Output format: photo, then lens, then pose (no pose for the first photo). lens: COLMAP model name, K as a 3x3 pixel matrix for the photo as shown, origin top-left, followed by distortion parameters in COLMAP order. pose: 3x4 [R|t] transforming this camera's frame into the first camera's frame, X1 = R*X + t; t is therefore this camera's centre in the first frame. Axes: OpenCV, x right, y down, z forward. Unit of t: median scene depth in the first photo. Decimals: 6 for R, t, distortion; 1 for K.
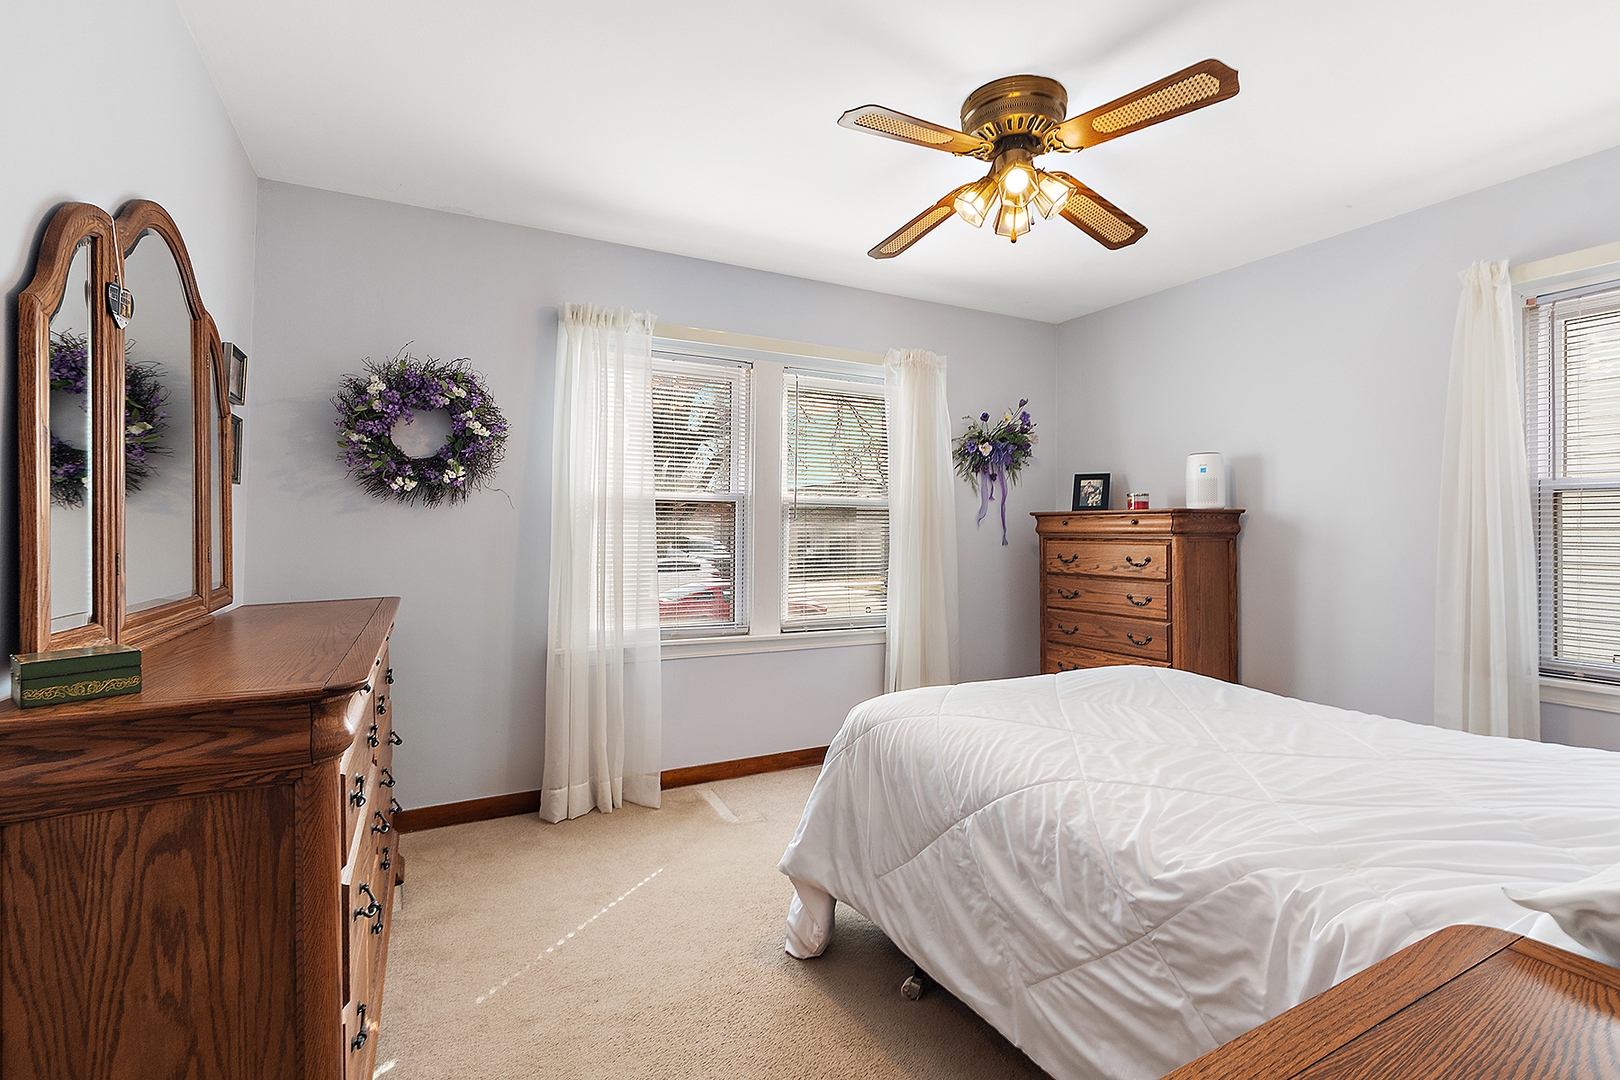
lens RADIAL K [[722.6, 0, 807.3], [0, 722.6, 535.3], [0, 0, 1]] dist [0.001107, 0.000303]
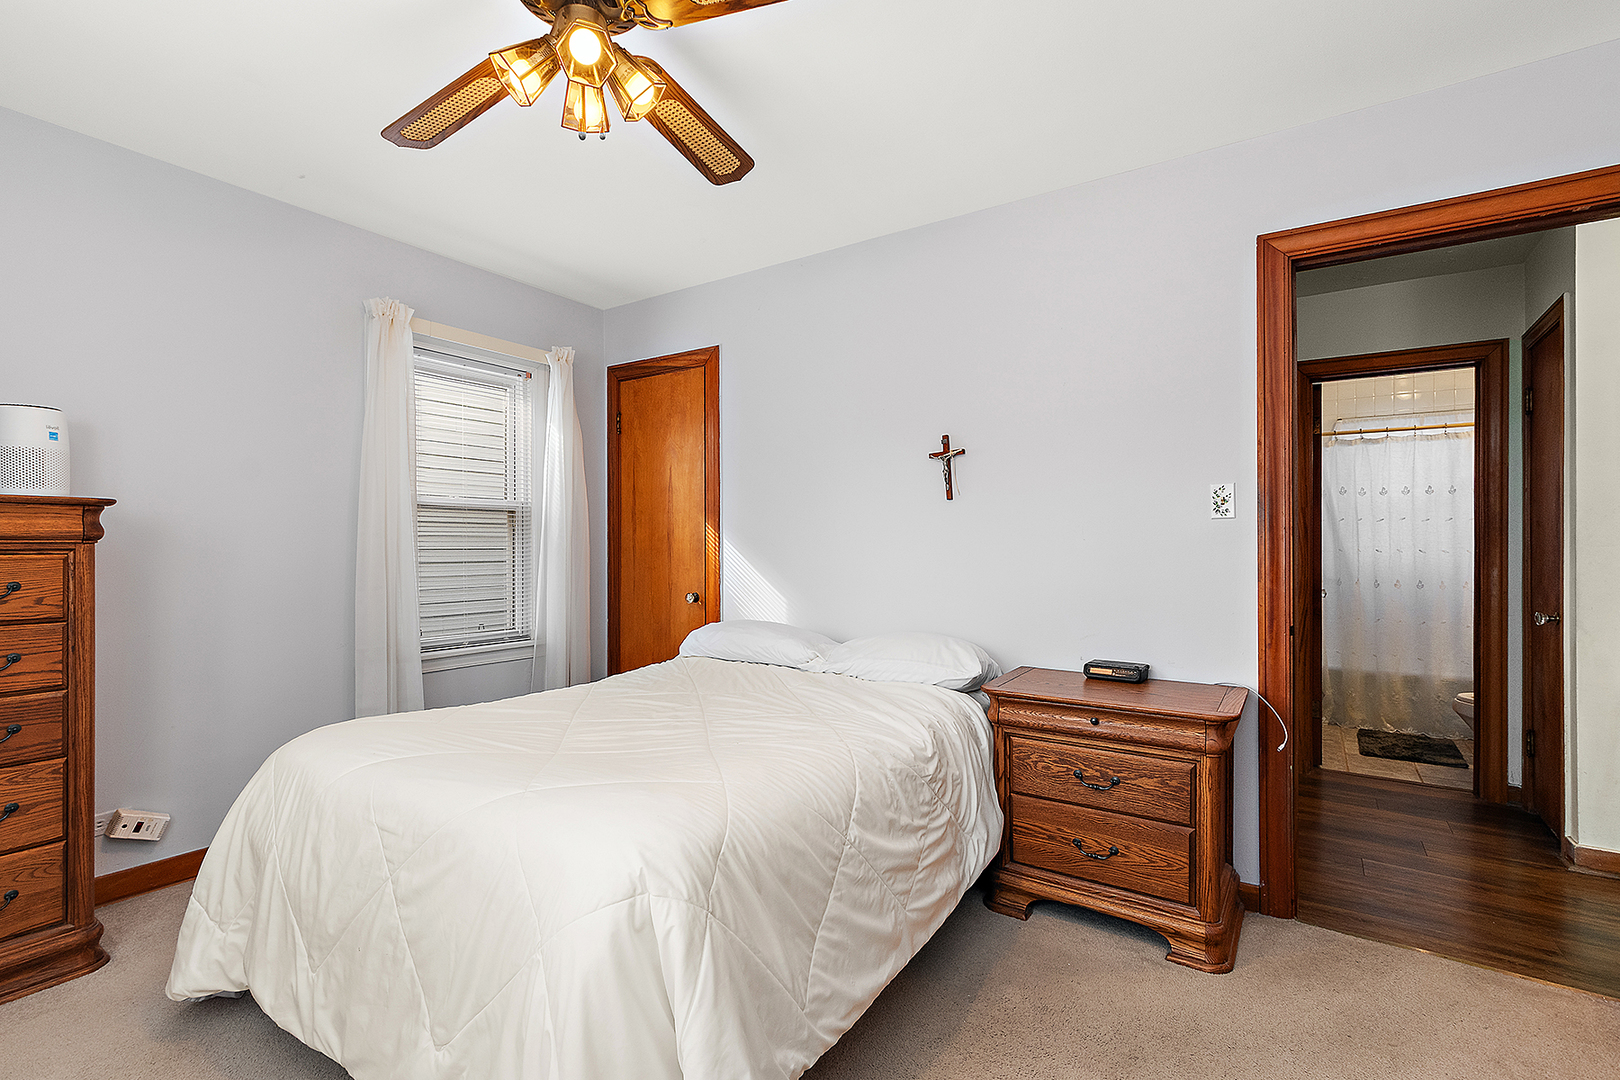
lens RADIAL K [[722.6, 0, 807.3], [0, 722.6, 535.3], [0, 0, 1]] dist [0.001107, 0.000303]
pose [[-0.435488, -0.001361, 0.900194, -0.398273], [0.005806, 0.999974, 0.004321, -0.005819], [-0.900176, 0.007108, -0.435469, 0.932367]]
